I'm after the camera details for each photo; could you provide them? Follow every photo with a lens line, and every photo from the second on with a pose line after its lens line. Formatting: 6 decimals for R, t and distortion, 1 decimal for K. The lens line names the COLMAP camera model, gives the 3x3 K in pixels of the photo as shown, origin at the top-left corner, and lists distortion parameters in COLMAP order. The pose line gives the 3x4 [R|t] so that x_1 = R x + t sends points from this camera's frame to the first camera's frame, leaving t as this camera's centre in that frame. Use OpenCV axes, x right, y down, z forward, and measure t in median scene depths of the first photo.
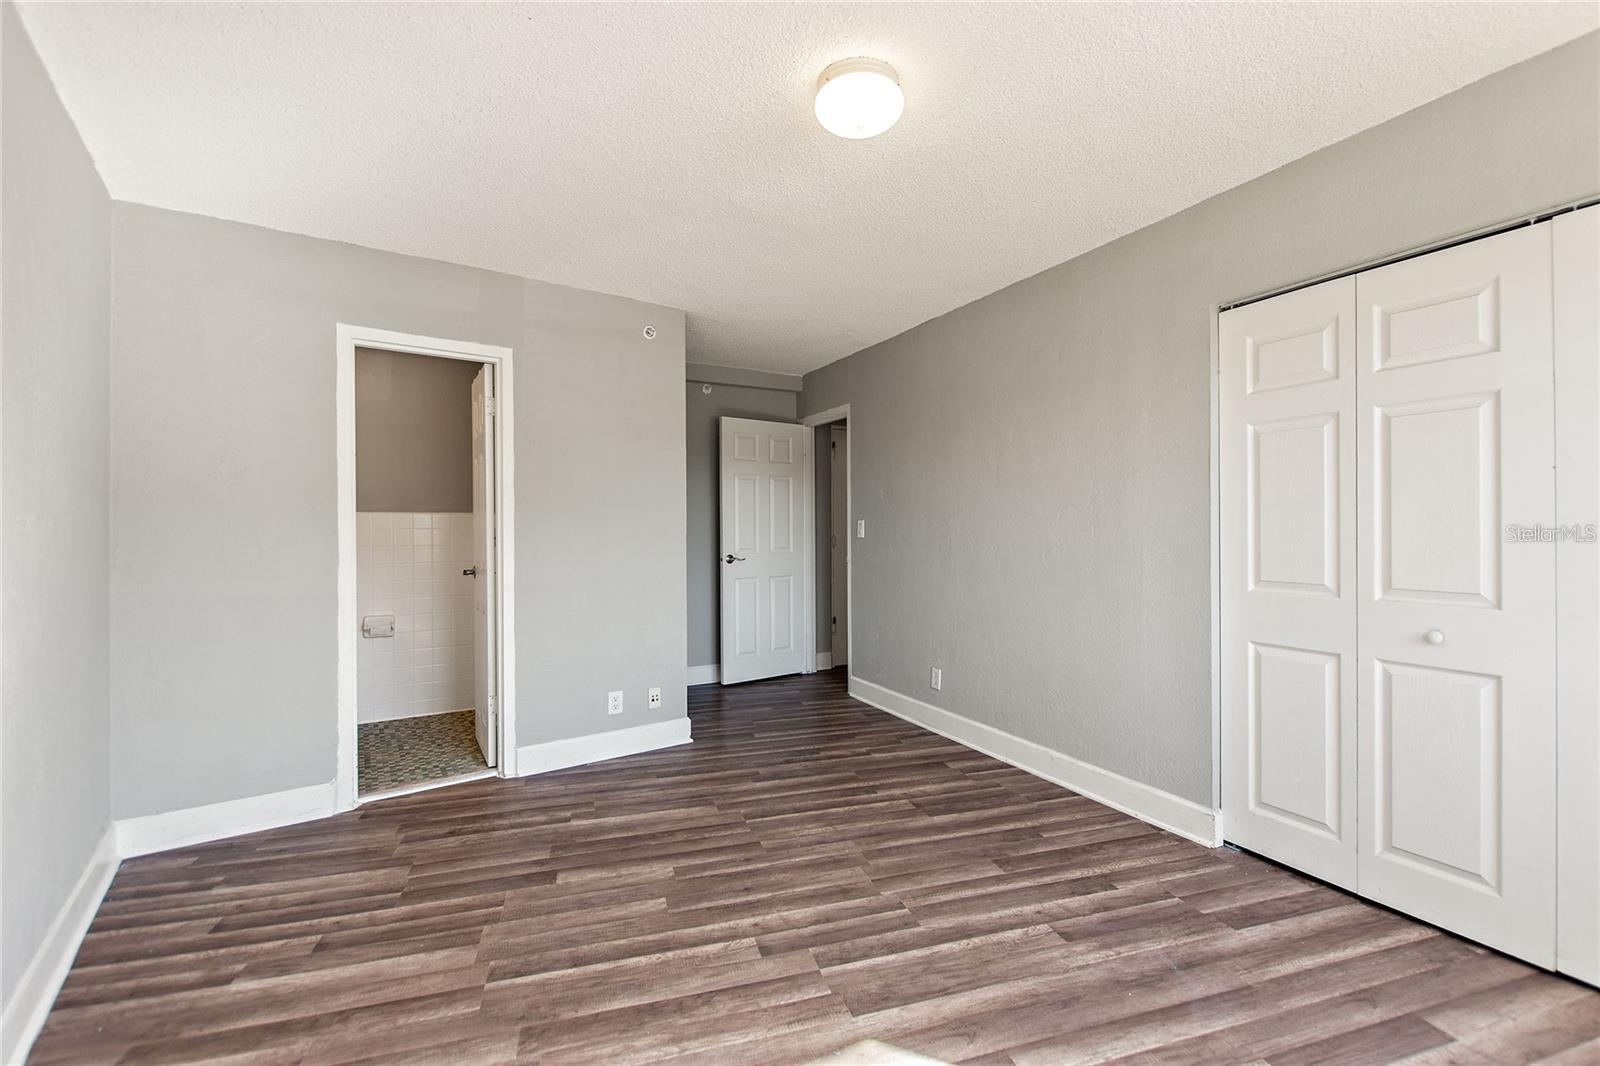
lens RADIAL K [[705.1, 0, 810.7], [0, 705.1, 533.4], [0, 0, 1]] dist [0.005501, -0.000133]
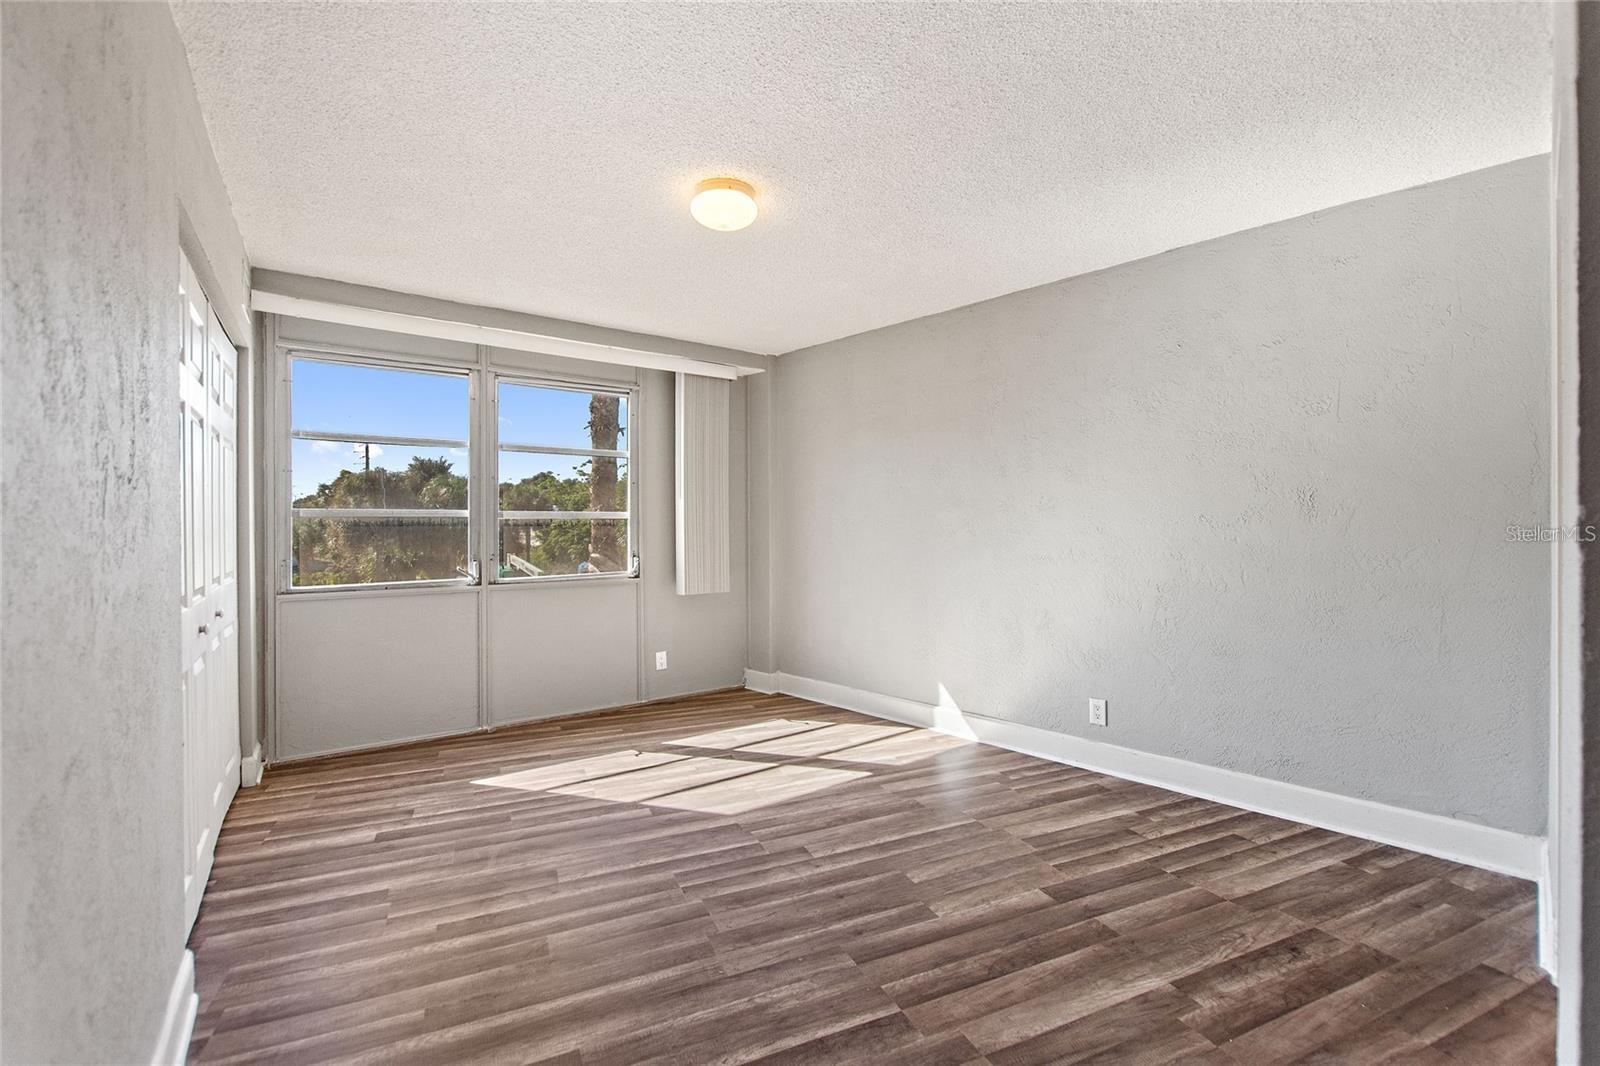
lens RADIAL K [[705.1, 0, 810.7], [0, 705.1, 533.4], [0, 0, 1]] dist [0.005501, -0.000133]
pose [[-0.991412, 0.011311, -0.130287, 0.071856], [0.009155, 0.999811, 0.017135, -0.012248], [0.130456, 0.015795, -0.991328, 1.970549]]
